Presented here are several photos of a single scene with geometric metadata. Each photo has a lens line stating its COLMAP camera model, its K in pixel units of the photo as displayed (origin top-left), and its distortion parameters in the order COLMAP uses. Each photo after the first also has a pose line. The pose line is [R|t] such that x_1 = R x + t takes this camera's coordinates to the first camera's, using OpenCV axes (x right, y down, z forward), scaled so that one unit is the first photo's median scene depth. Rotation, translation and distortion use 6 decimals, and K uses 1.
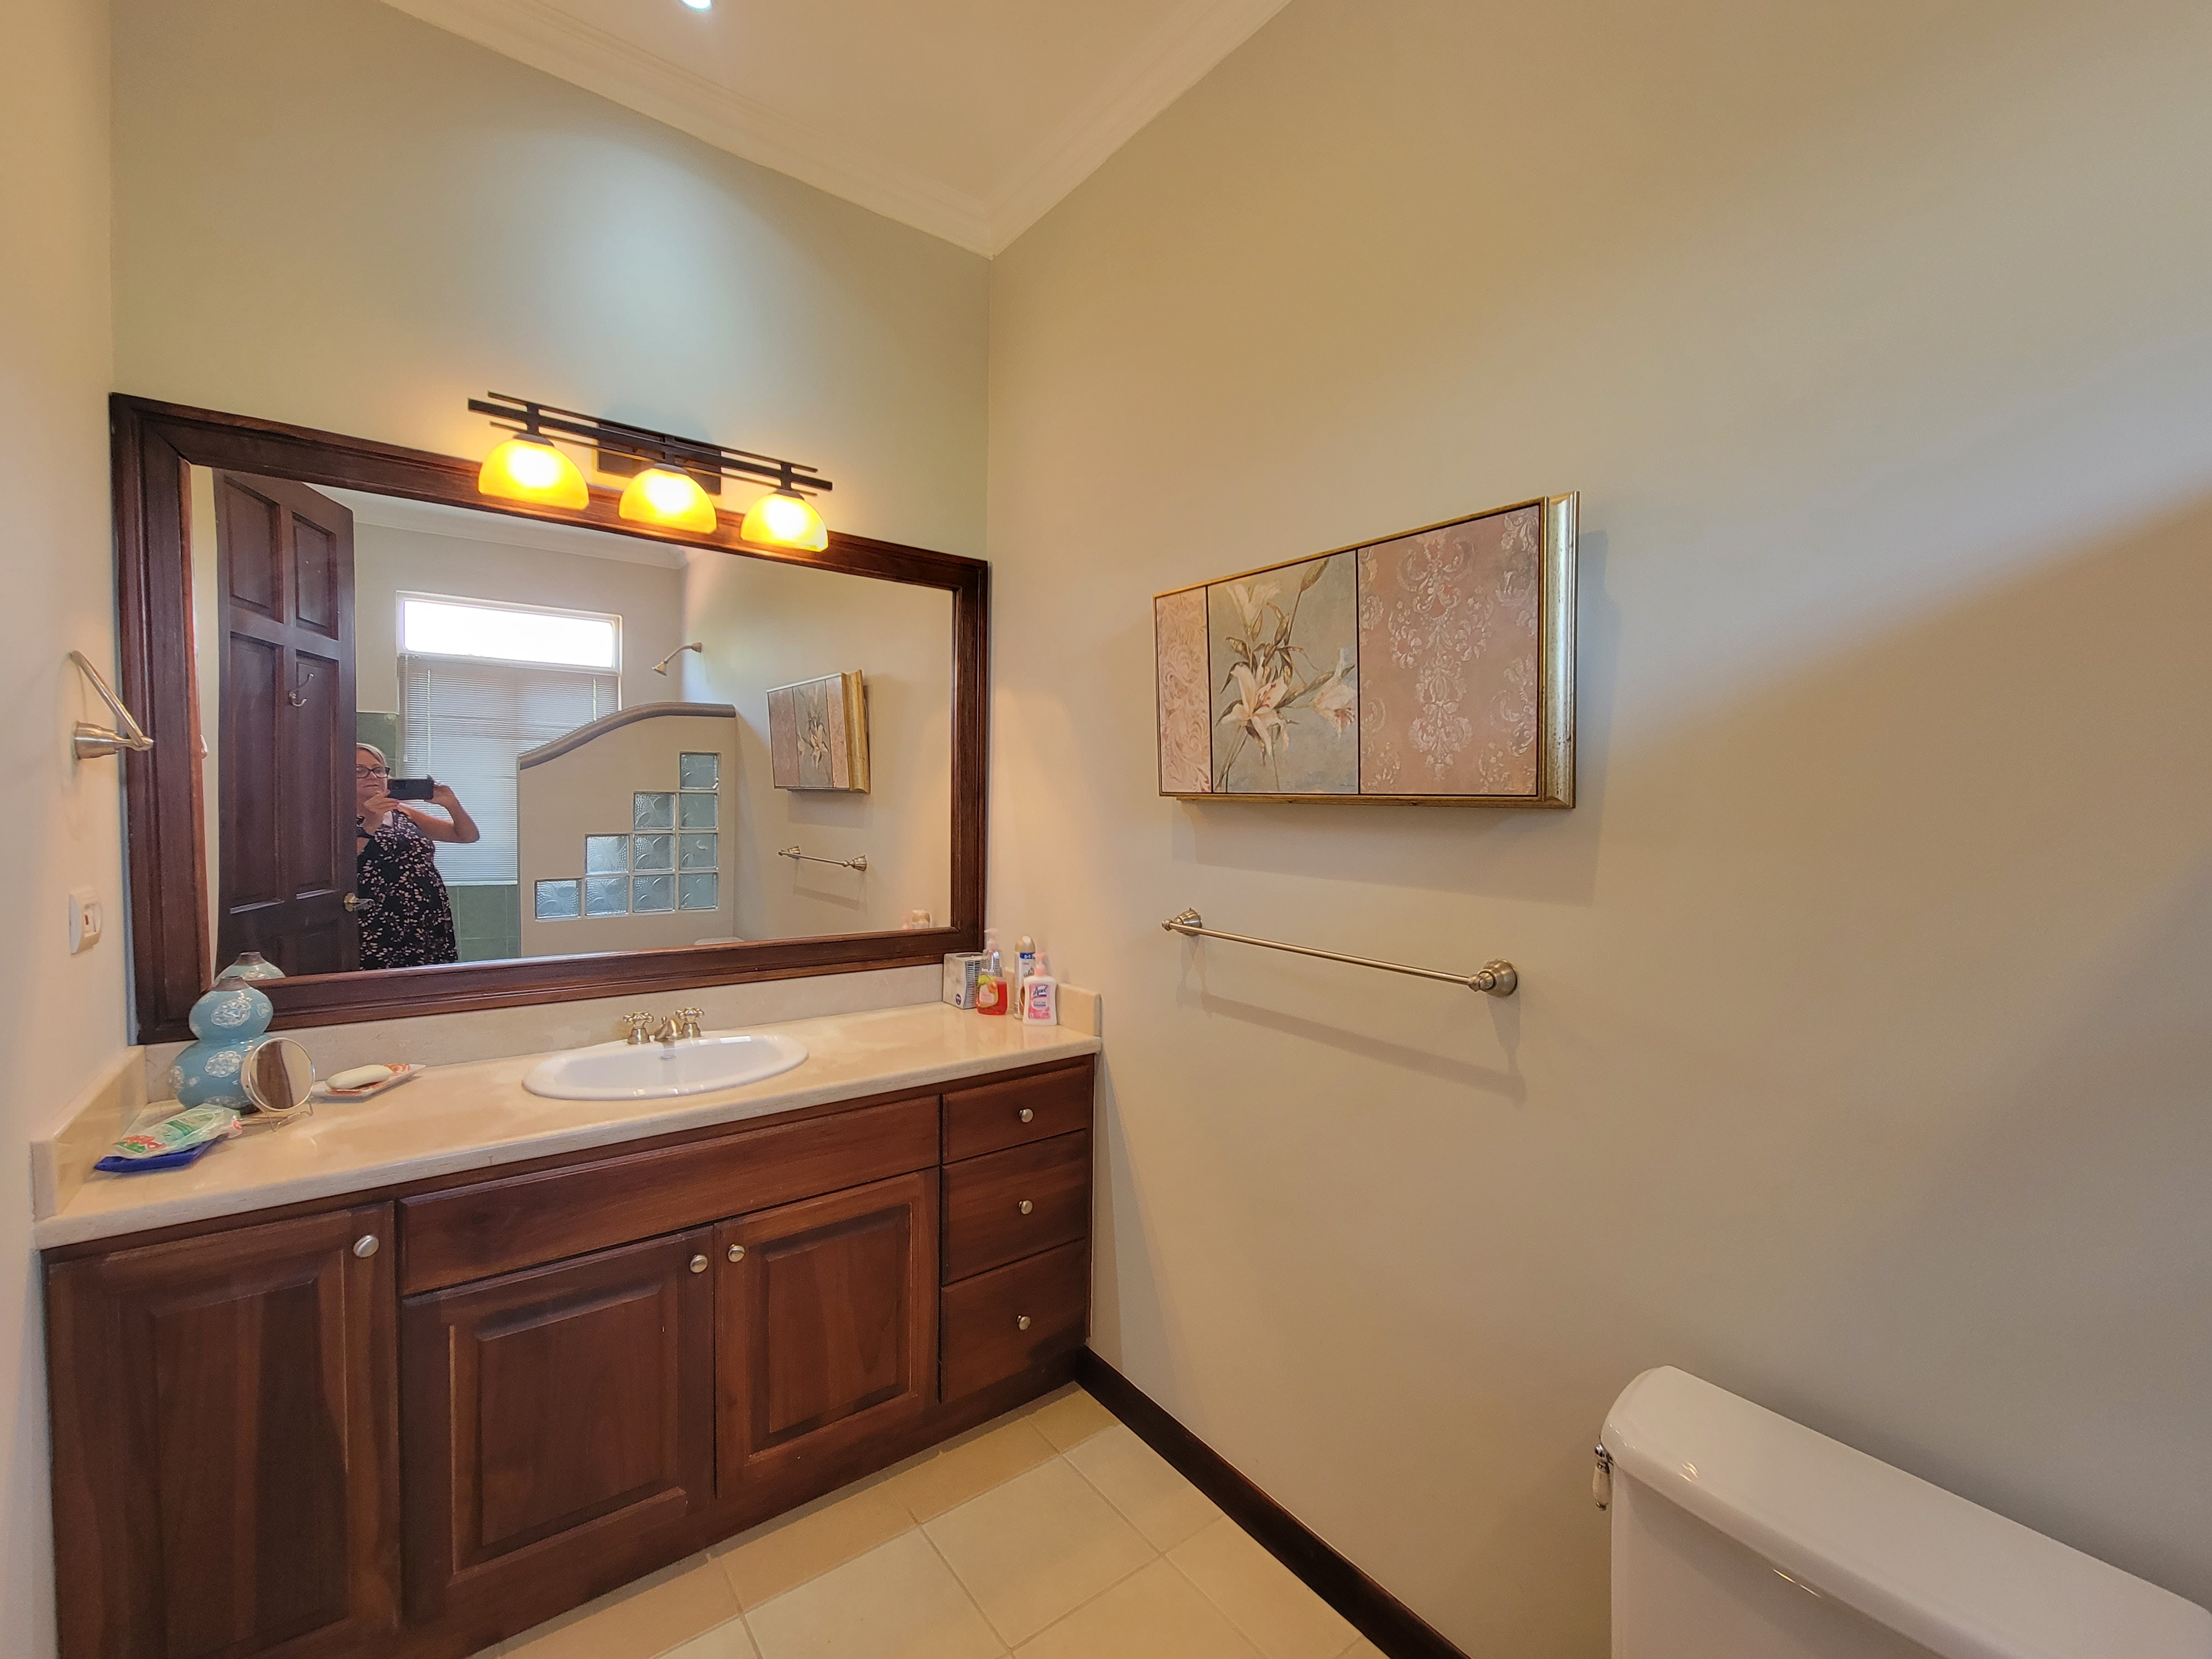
lens RADIAL K [[901.2, 0, 1106.9], [0, 901.2, 849.7], [0, 0, 1]] dist [-0.002175, -0.001219]
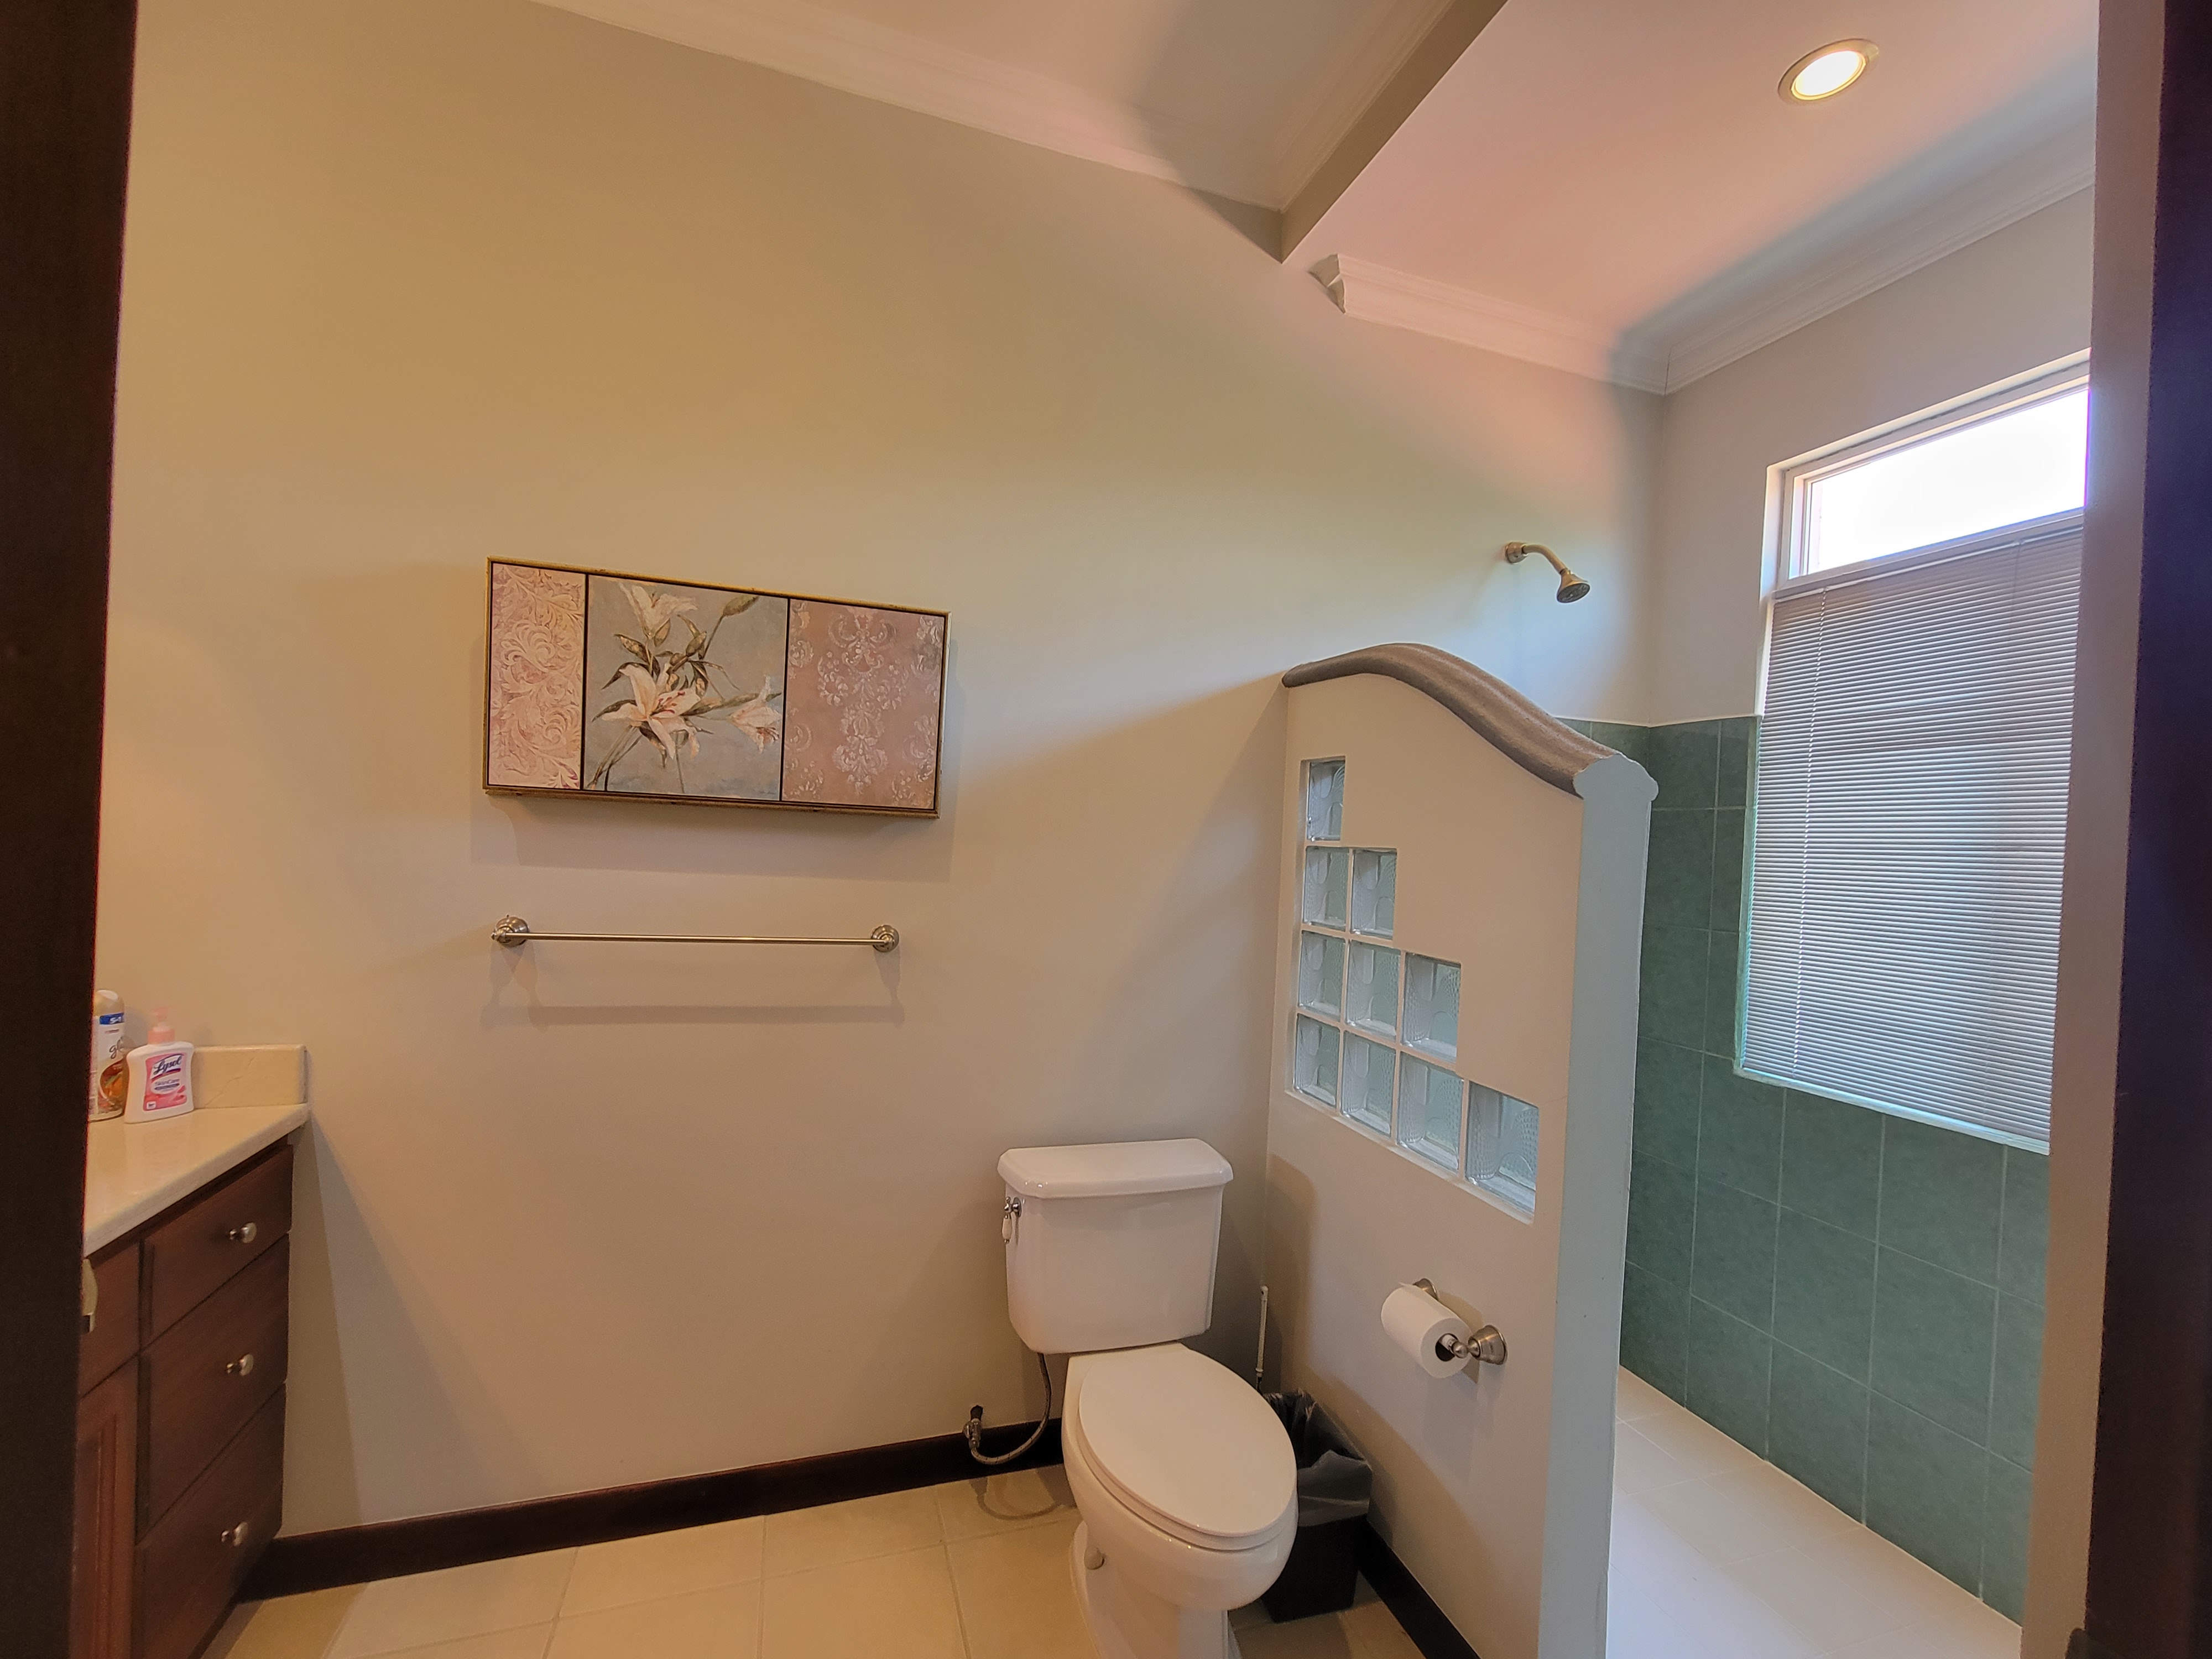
lens RADIAL K [[901.2, 0, 1106.9], [0, 901.2, 849.7], [0, 0, 1]] dist [-0.002175, -0.001219]
pose [[0.360965, -0.014653, 0.932464, -0.632604], [0.009084, 0.999884, 0.012196, -0.007371], [-0.932535, 0.004068, 0.361056, 0.154401]]
